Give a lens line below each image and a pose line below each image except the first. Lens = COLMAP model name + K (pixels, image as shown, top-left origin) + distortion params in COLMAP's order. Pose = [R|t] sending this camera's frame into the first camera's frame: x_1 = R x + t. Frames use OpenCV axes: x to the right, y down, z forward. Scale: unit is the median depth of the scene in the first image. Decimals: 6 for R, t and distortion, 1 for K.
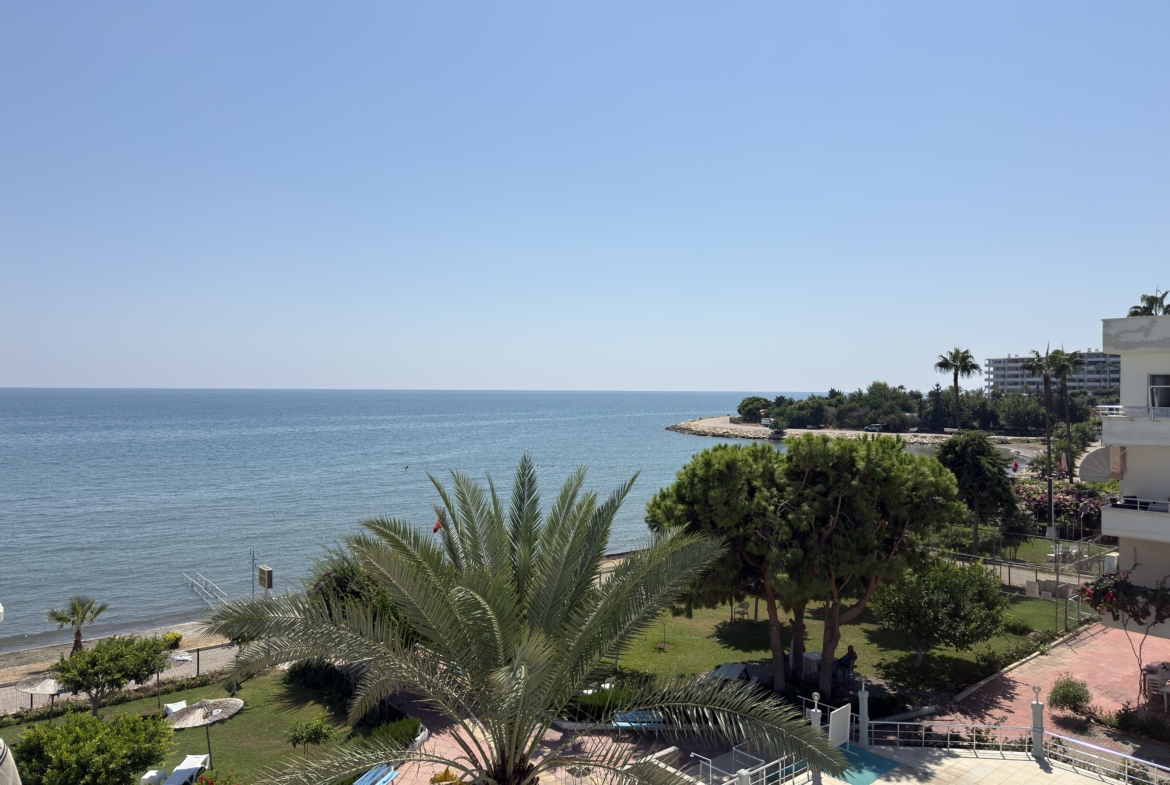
lens RADIAL K [[824.0, 0, 583.6], [0, 824.0, 391.0], [0, 0, 1]] dist [0.047752, -0.055412]
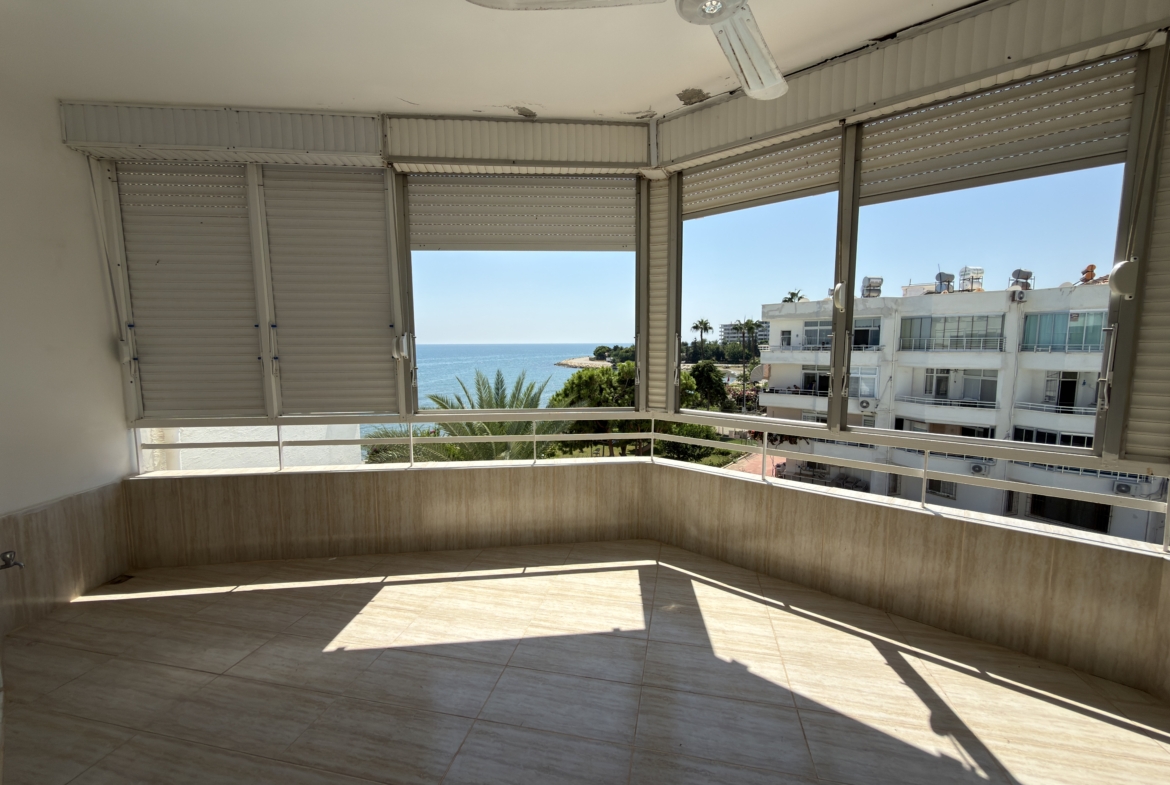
lens RADIAL K [[464.5, 0, 586.5], [0, 464.5, 394.6], [0, 0, 1]] dist [0.000202, -0.000111]
pose [[0.985402, -0.030617, 0.167466, -0.021685], [0.012179, 0.993853, 0.110040, 0.005299], [-0.169805, -0.106394, 0.979718, -0.103545]]
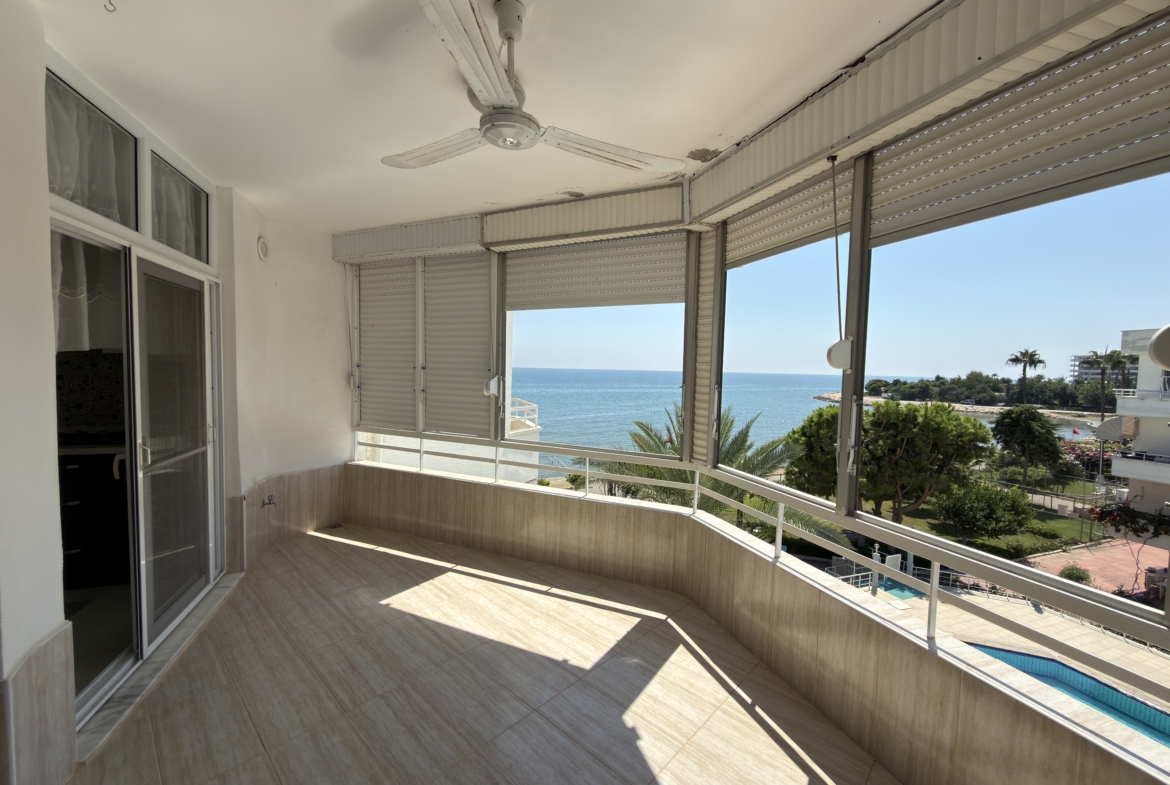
lens RADIAL K [[464.5, 0, 584.8], [0, 464.5, 395.4], [0, 0, 1]] dist [0.000202, -0.000111]
pose [[0.934831, 0.035961, -0.353267, 0.025321], [-0.017949, 0.998372, 0.054131, 0.000591], [0.354639, -0.044262, 0.933955, -0.107434]]
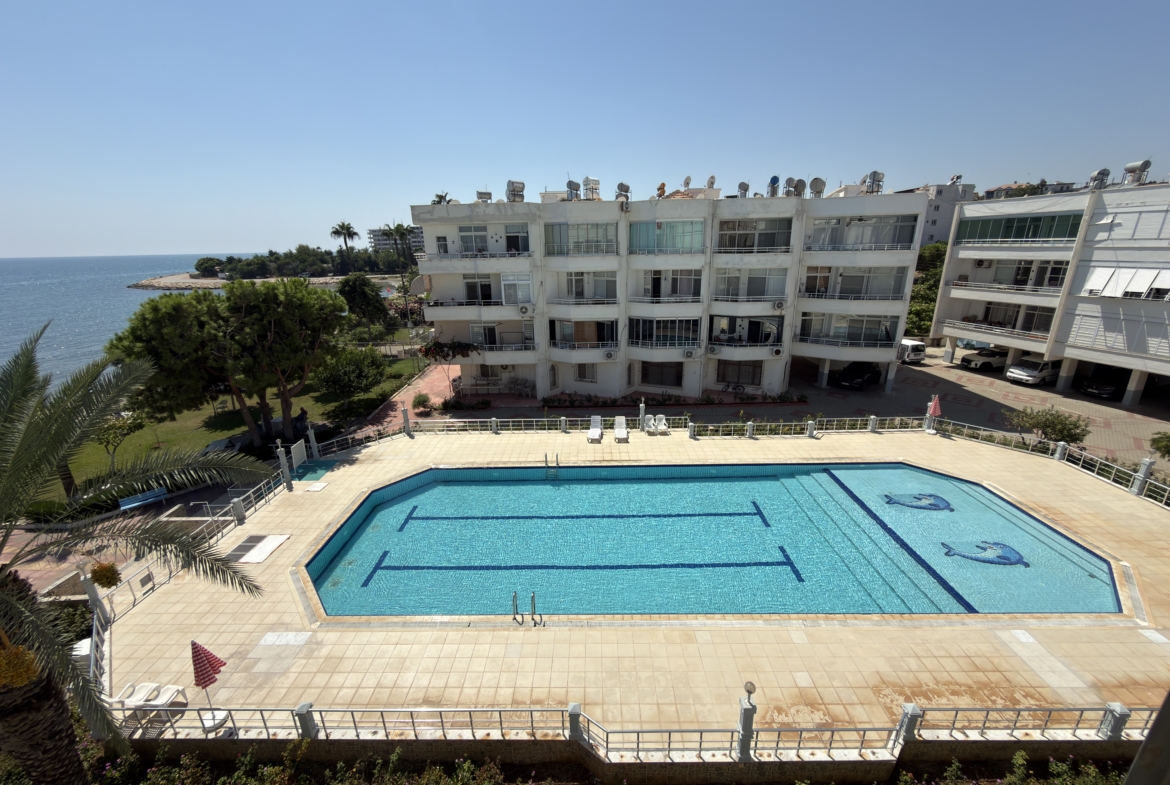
lens RADIAL K [[464.5, 0, 587.4], [0, 464.5, 390.9], [0, 0, 1]] dist [0.000202, -0.000111]
pose [[0.646199, -0.245697, 0.722537, 0.024374], [0.024614, 0.952976, 0.302044, 0.004213], [-0.762772, -0.177397, 0.621860, -0.022786]]
